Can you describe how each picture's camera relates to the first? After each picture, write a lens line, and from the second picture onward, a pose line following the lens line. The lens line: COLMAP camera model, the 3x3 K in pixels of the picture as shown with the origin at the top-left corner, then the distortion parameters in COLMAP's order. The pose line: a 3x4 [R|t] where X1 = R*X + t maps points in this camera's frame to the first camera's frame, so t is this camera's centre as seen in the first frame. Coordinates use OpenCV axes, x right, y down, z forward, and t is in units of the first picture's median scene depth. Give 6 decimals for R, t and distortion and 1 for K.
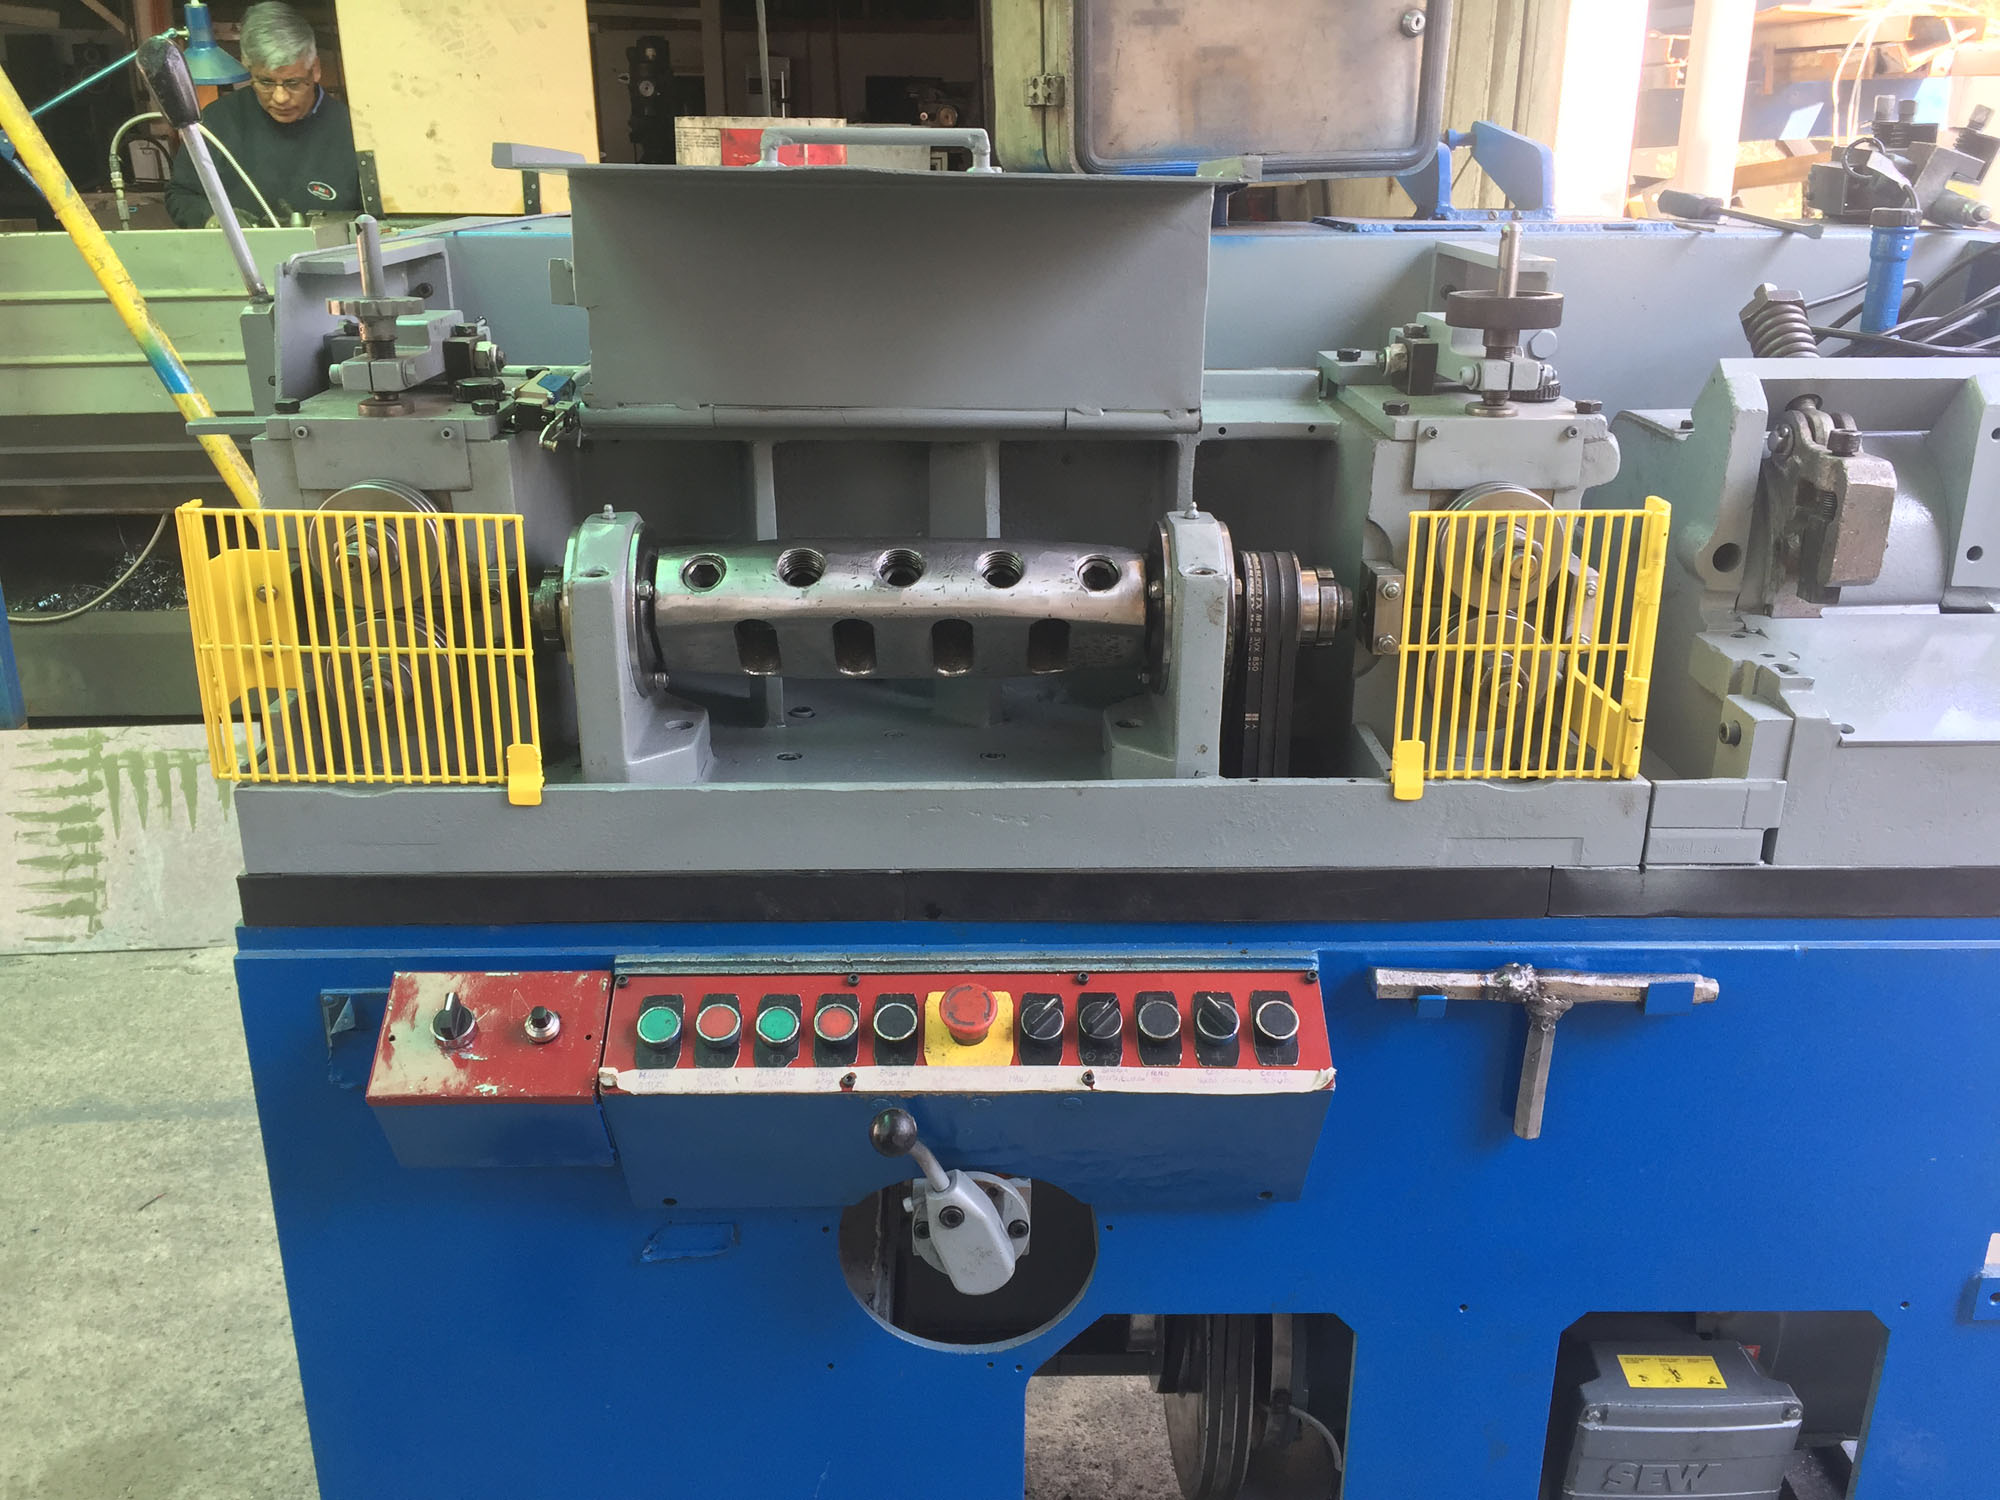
lens RADIAL K [[1718.0, 0, 1002.8], [0, 1718.0, 773.4], [0, 0, 1]] dist [0.077616, -0.110599]
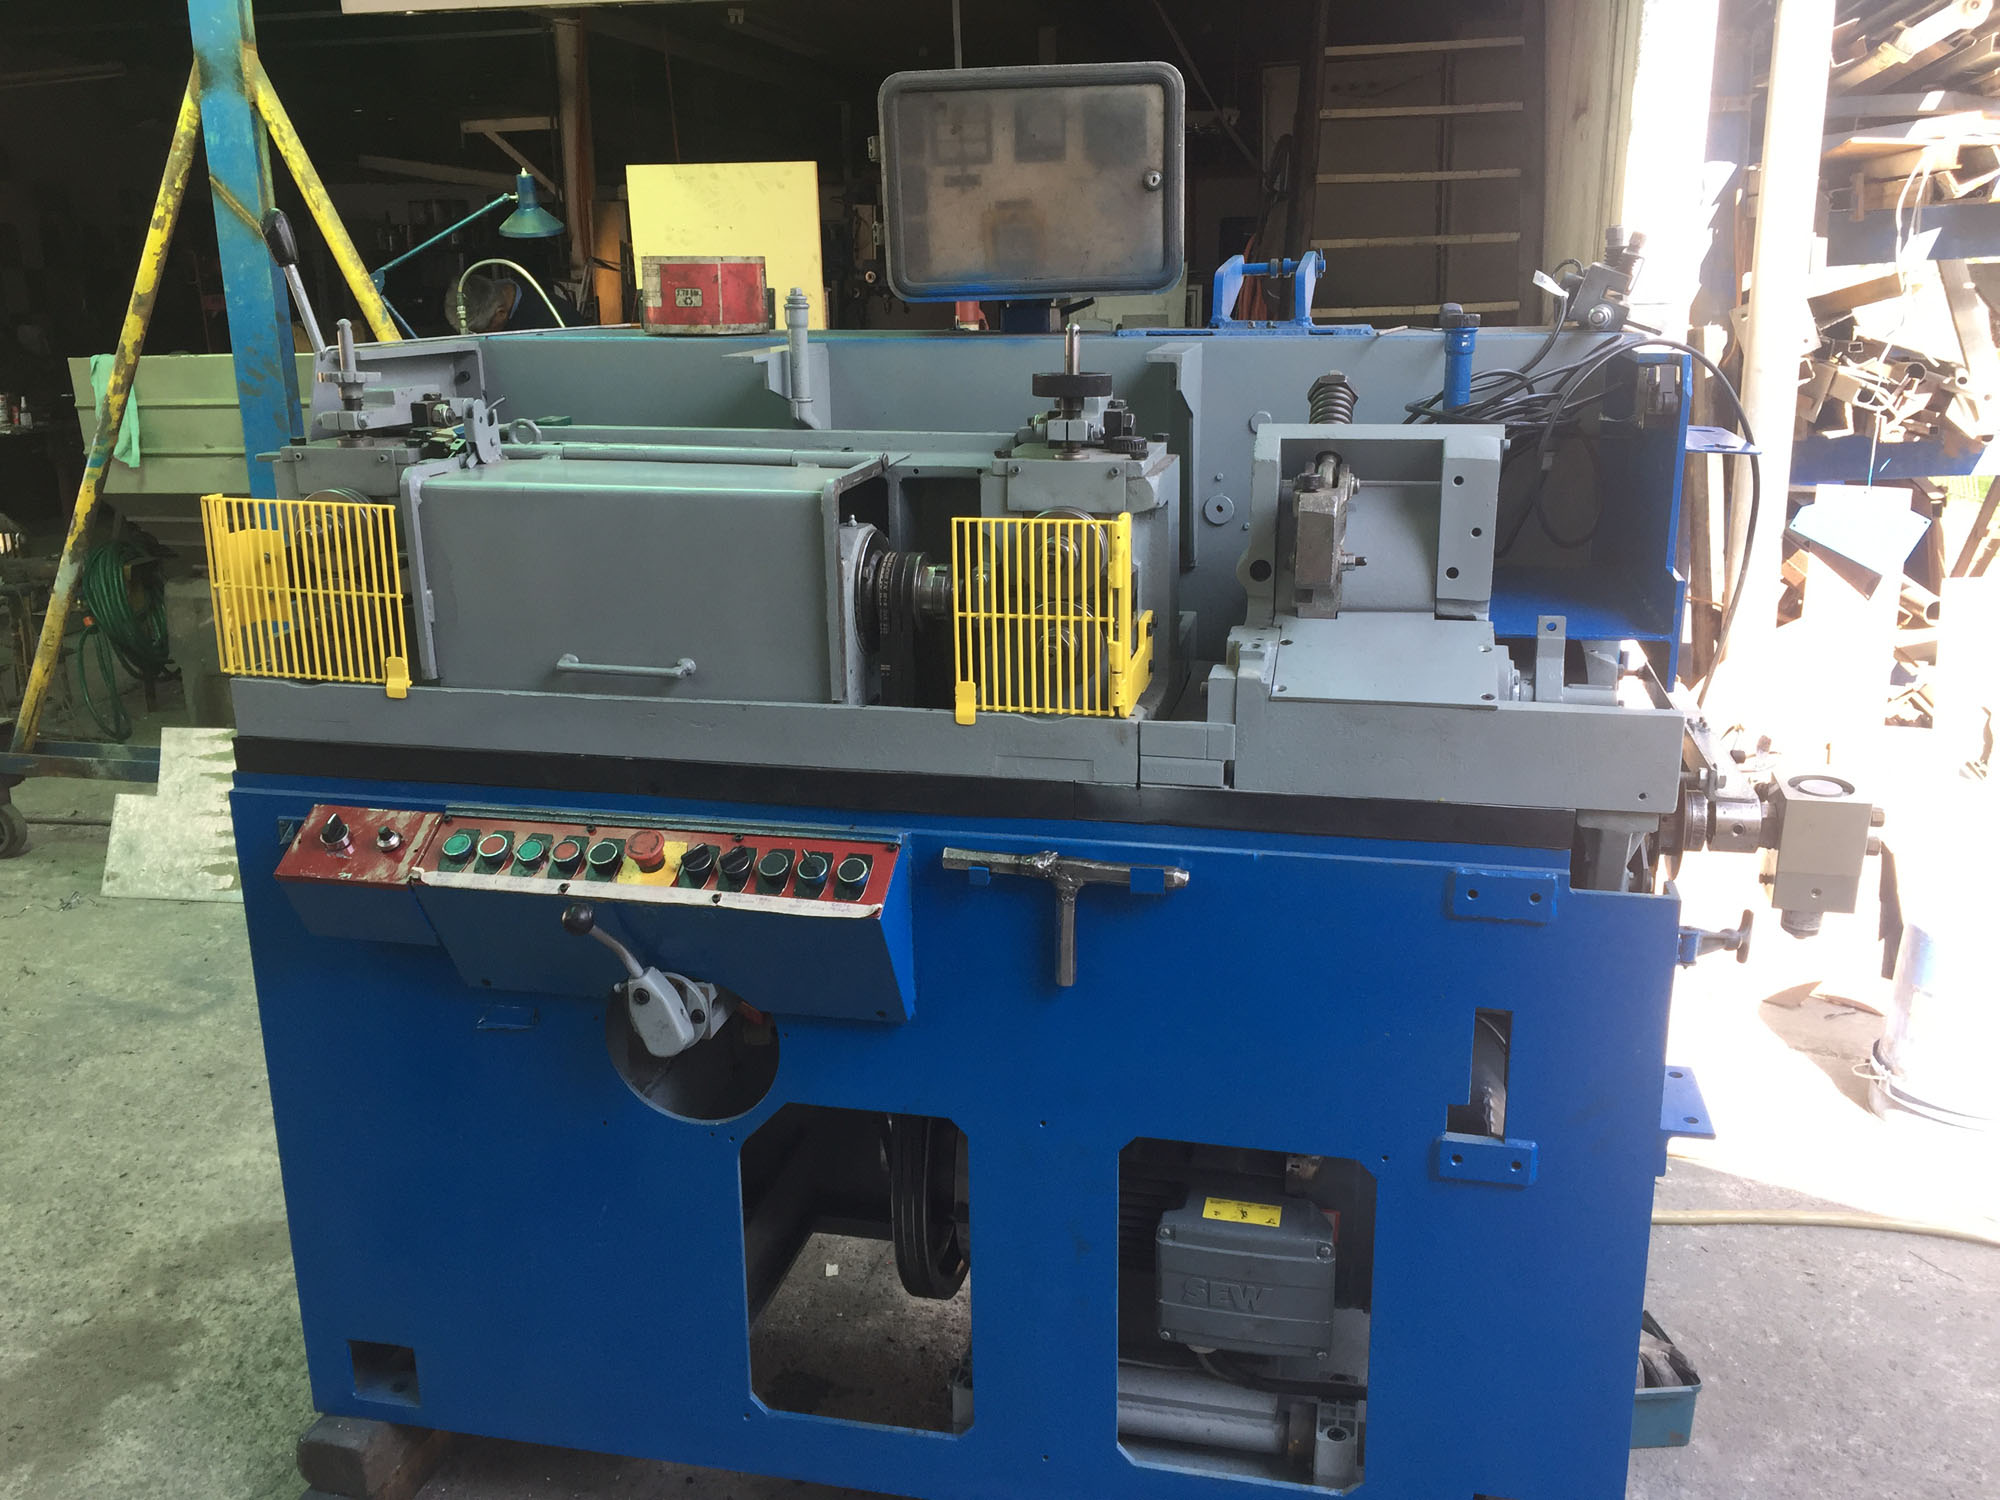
lens RADIAL K [[1718.0, 0, 1002.8], [0, 1718.0, 773.4], [0, 0, 1]] dist [0.077616, -0.110599]
pose [[0.971577, 0.054854, -0.230279, 0.581949], [-0.071041, 0.995507, -0.062594, 0.138561], [0.225811, 0.077174, 0.971109, -0.346881]]
